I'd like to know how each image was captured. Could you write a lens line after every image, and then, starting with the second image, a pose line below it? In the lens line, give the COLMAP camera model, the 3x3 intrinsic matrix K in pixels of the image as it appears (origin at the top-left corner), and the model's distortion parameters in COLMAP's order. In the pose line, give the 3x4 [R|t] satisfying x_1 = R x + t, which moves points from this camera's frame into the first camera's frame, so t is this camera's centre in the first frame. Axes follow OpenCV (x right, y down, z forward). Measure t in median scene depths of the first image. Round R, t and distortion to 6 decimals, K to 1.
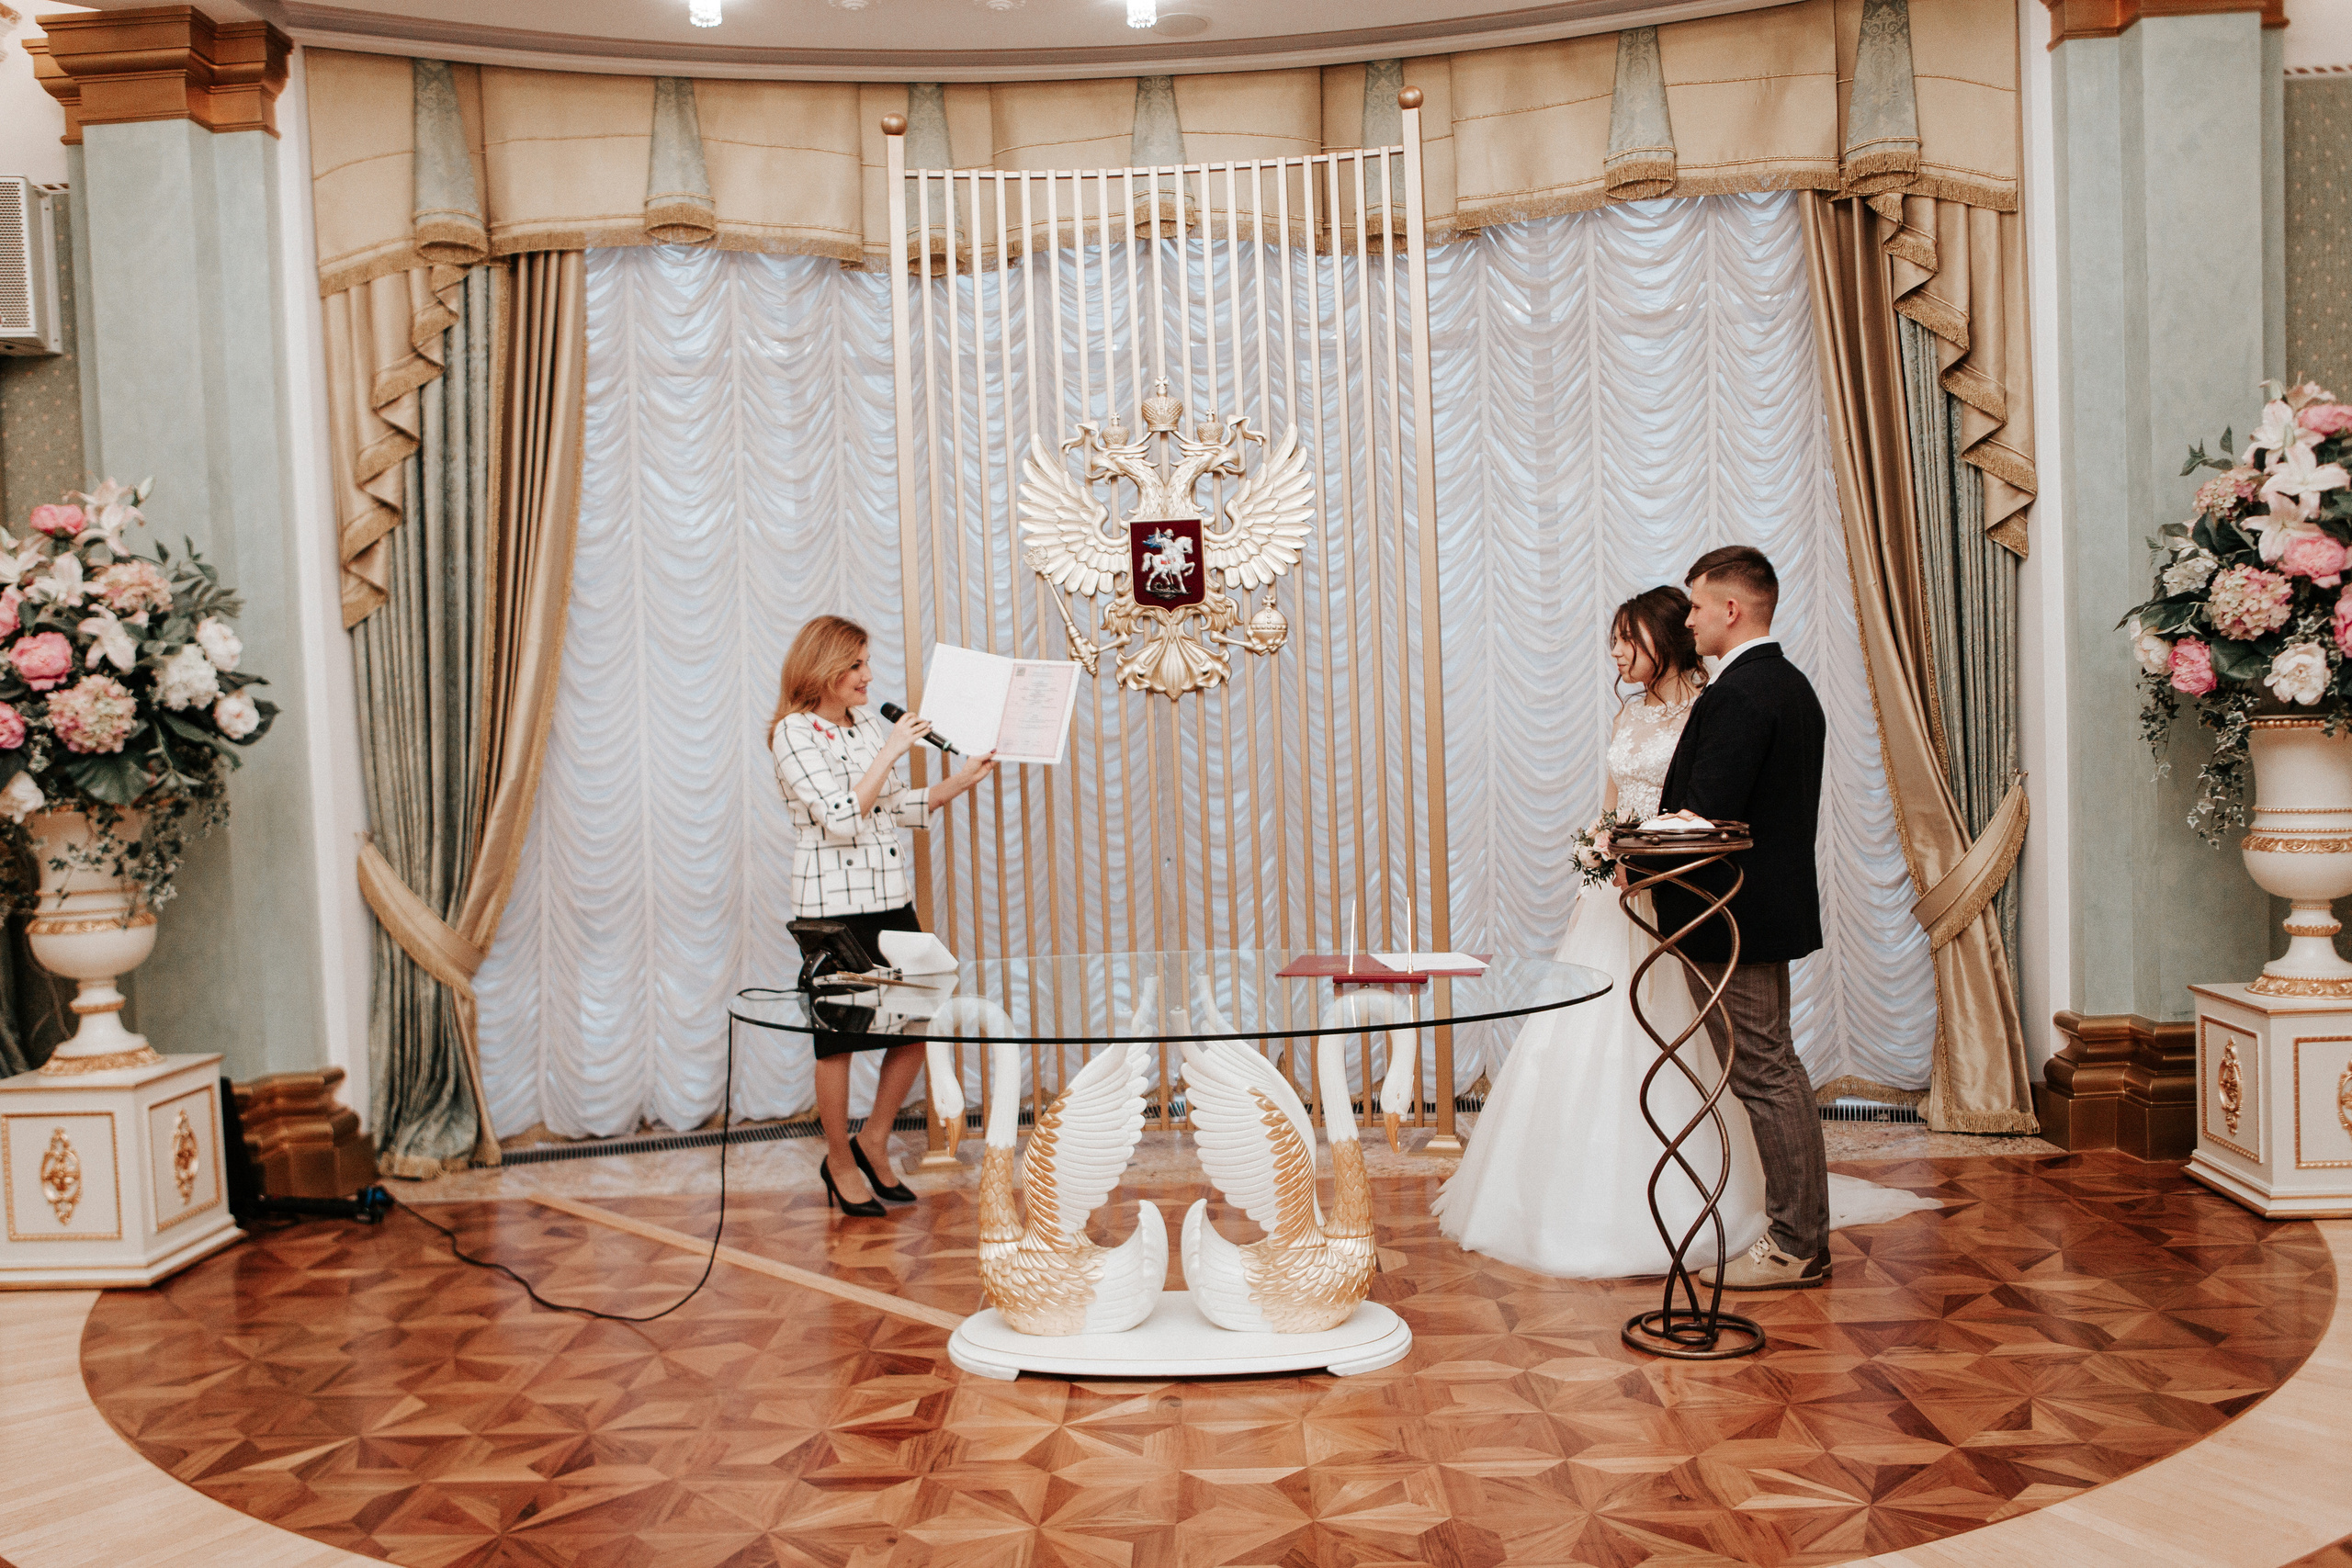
lens RADIAL K [[1915.5, 0, 1140.4], [0, 1915.5, 795.7], [0, 0, 1]] dist [-0.102050, 0.115599]
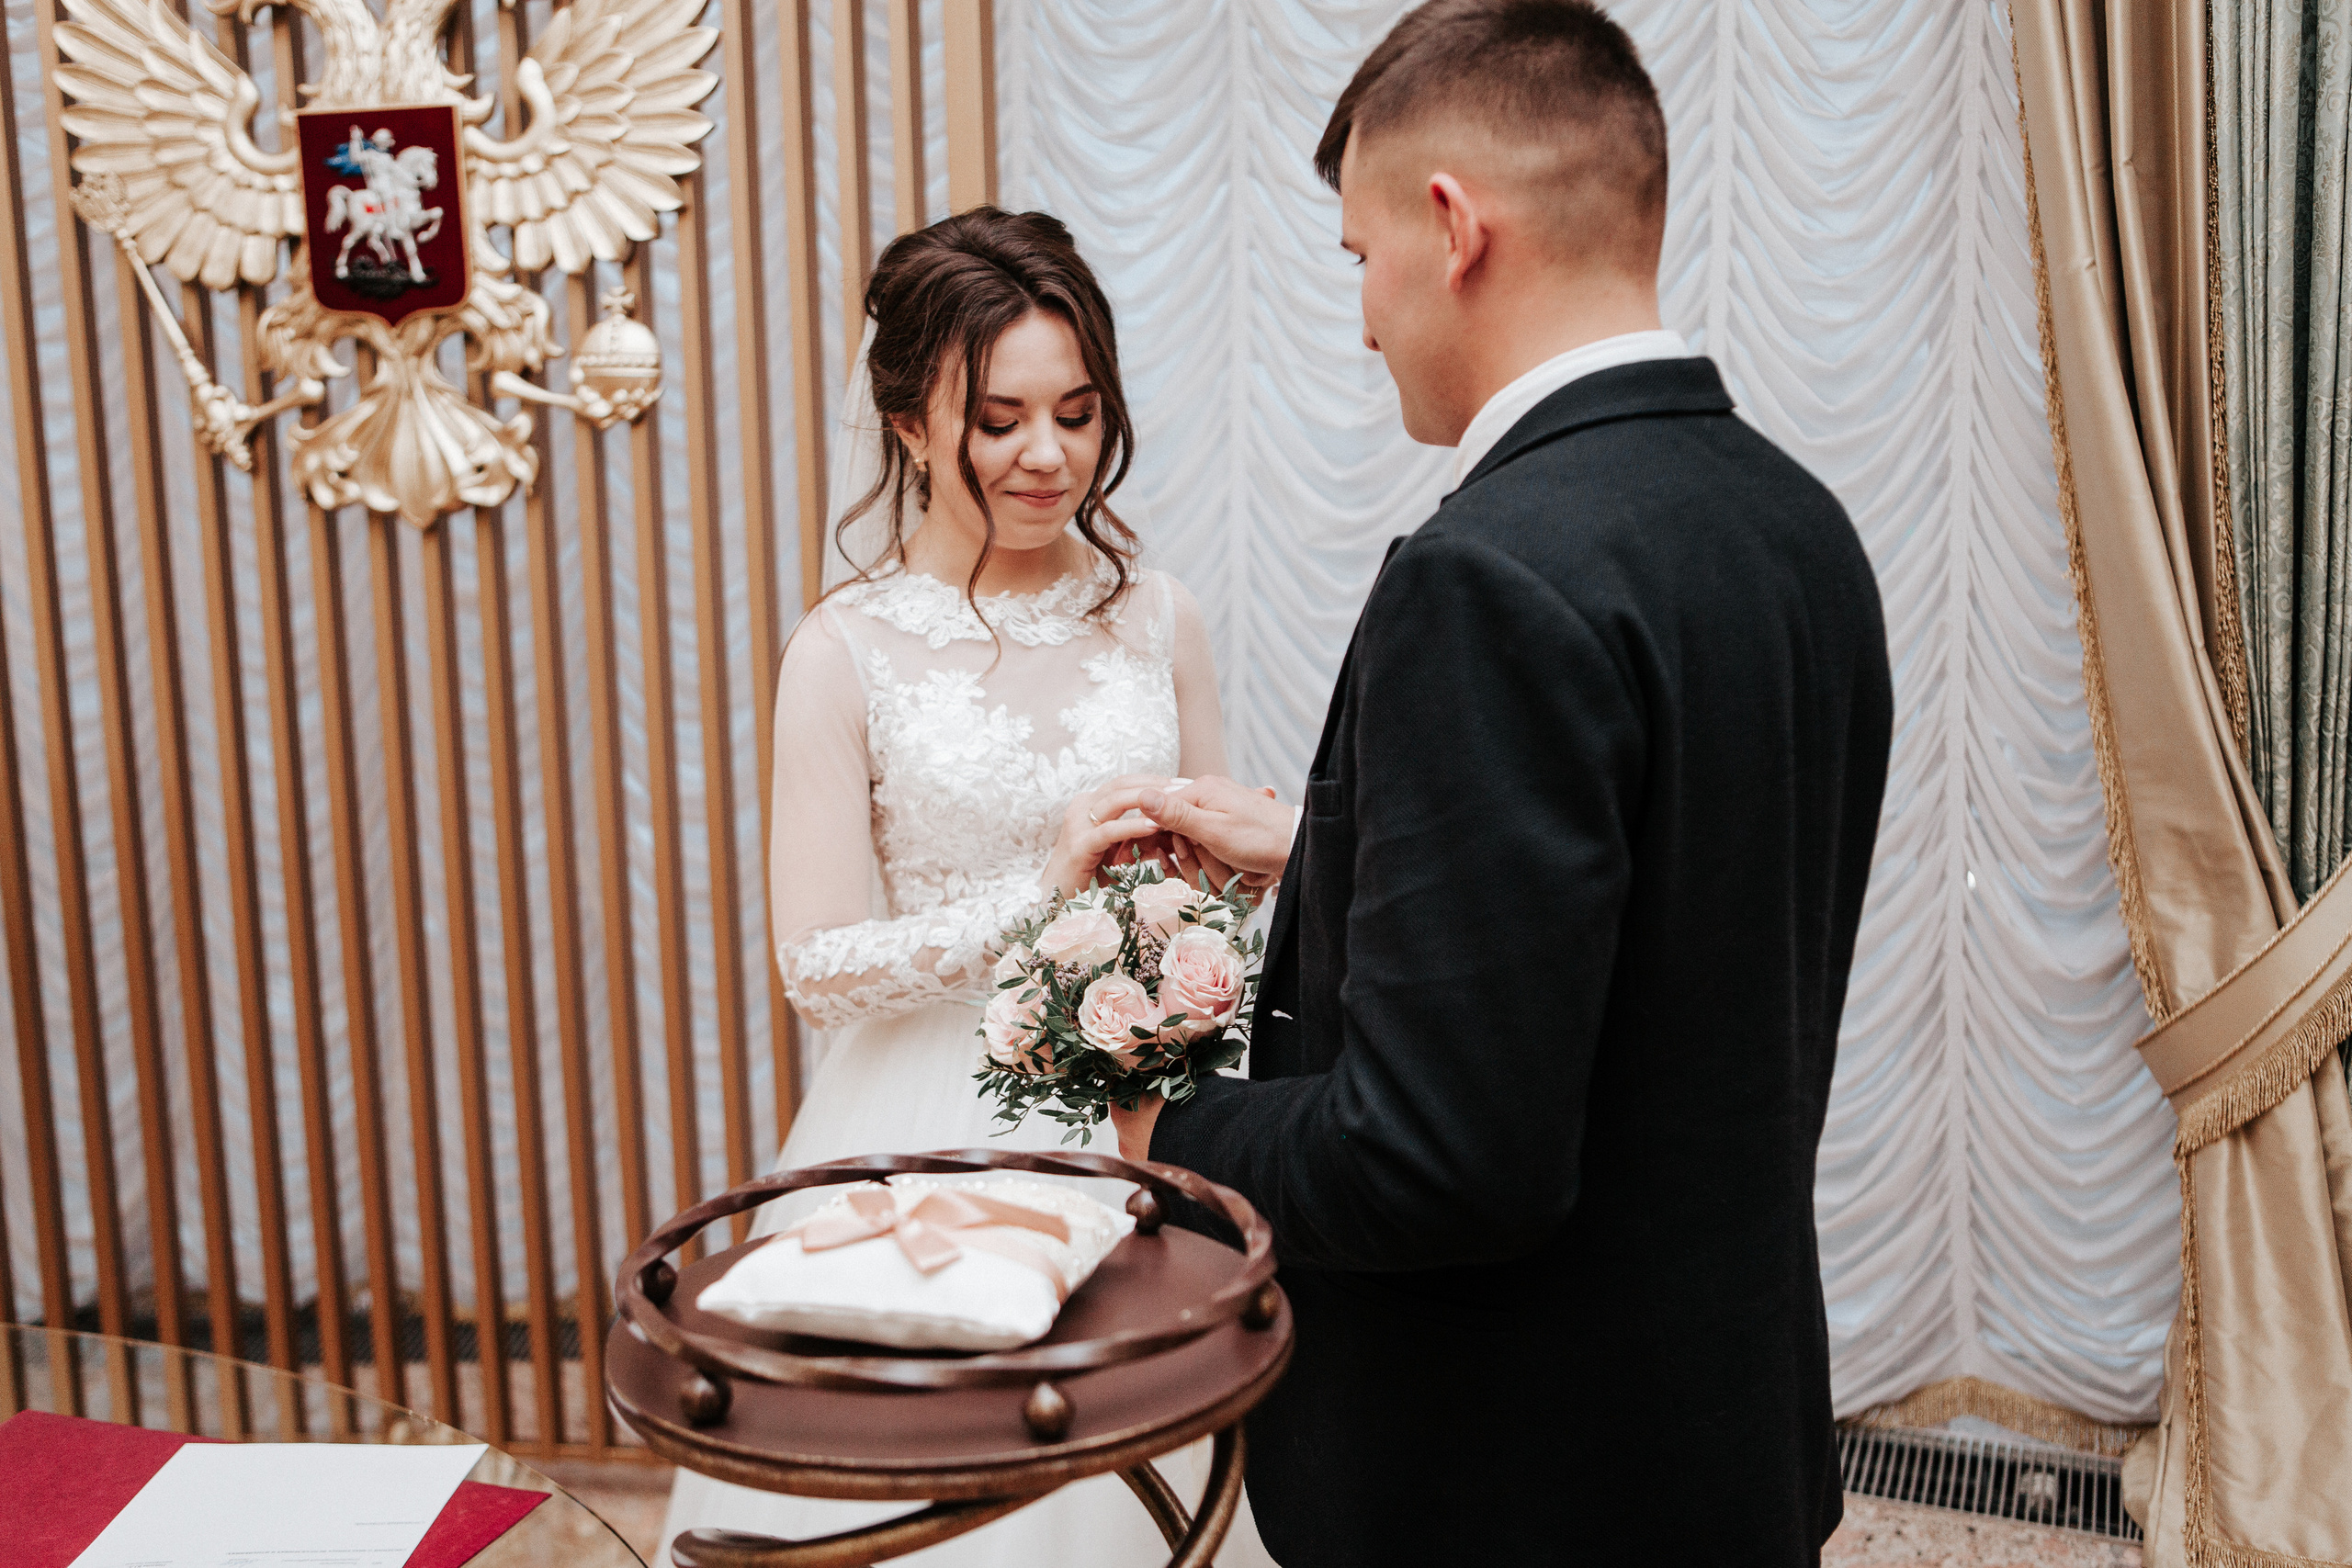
lens RADIAL K [[2037.8, 0, 1176.0], [0, 2037.8, 784.0], [0, 0, 1]] dist [-0.011013, -0.006875]
pose [[0.996799, 0.024436, -0.076129, 0.231460], [-0.017377, 0.995603, 0.092047, -0.038012], [0.078043, -0.090430, 0.992840, 0.546406]]
